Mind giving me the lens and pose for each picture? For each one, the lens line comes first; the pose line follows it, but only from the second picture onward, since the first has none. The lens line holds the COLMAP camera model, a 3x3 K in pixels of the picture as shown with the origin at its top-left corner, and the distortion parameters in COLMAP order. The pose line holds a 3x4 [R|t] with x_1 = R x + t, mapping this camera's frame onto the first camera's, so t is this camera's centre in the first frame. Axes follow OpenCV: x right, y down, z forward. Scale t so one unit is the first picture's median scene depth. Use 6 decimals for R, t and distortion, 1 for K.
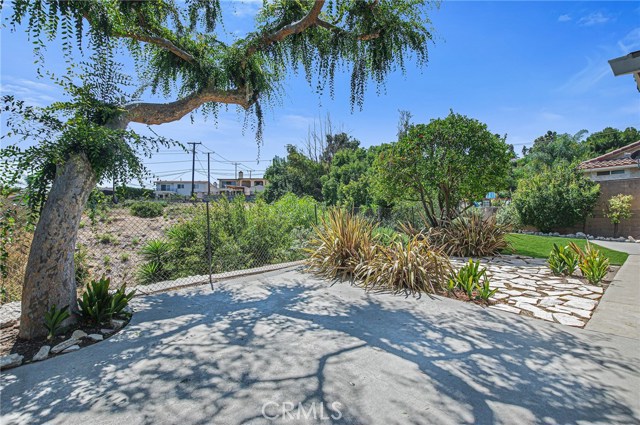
lens RADIAL K [[308.0, 0, 321.4], [0, 308.0, 213.1], [0, 0, 1]] dist [-0.026947, 0.001325]
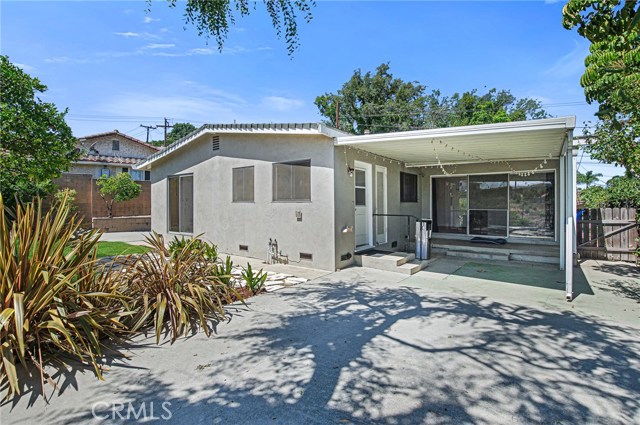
lens RADIAL K [[308.0, 0, 321.8], [0, 308.0, 209.0], [0, 0, 1]] dist [-0.026947, 0.001325]
pose [[-0.231316, -0.011980, 0.972805, -0.886843], [-0.002181, 0.999928, 0.011796, -0.029161], [-0.972876, 0.000607, -0.231326, 1.522362]]
